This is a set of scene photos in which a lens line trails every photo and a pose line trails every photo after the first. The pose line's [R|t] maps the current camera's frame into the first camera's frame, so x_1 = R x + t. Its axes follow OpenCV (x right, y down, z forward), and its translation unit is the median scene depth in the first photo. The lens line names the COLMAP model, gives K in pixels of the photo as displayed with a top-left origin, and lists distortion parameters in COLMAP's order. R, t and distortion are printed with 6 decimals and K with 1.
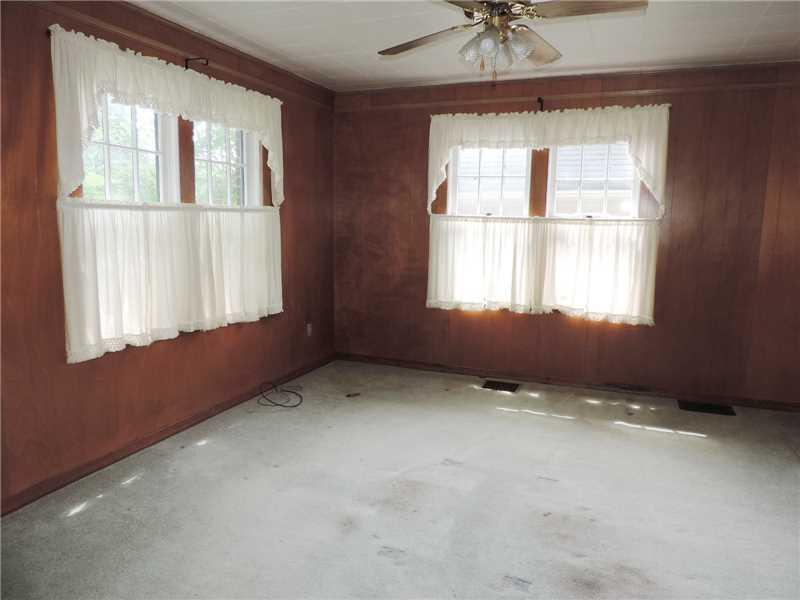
lens RADIAL K [[571.2, 0, 410.2], [0, 571.2, 300.7], [0, 0, 1]] dist [-0.028863, 0.006397]
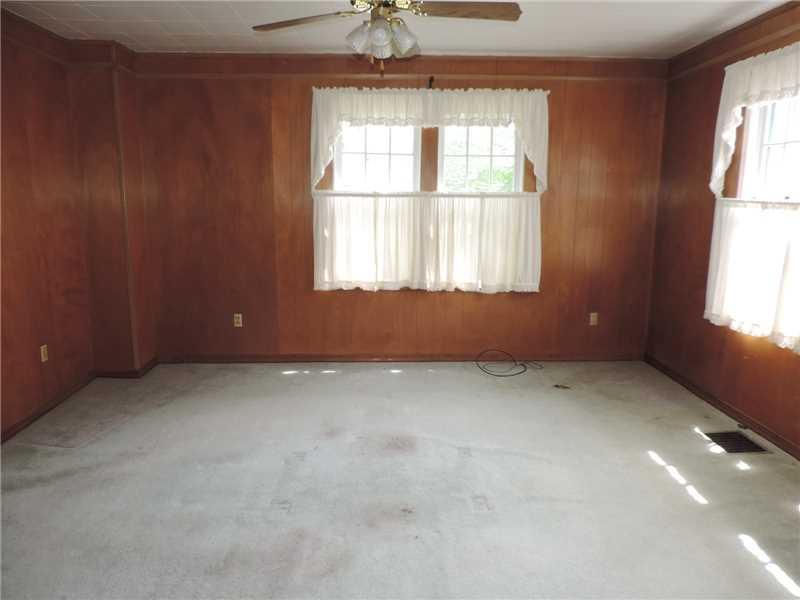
lens RADIAL K [[571.2, 0, 410.2], [0, 571.2, 300.7], [0, 0, 1]] dist [-0.028863, 0.006397]
pose [[0.391765, 0.148788, -0.907955, 0.739377], [-0.133433, 0.985593, 0.103937, -0.050196], [0.910338, 0.080432, 0.405974, 0.412395]]
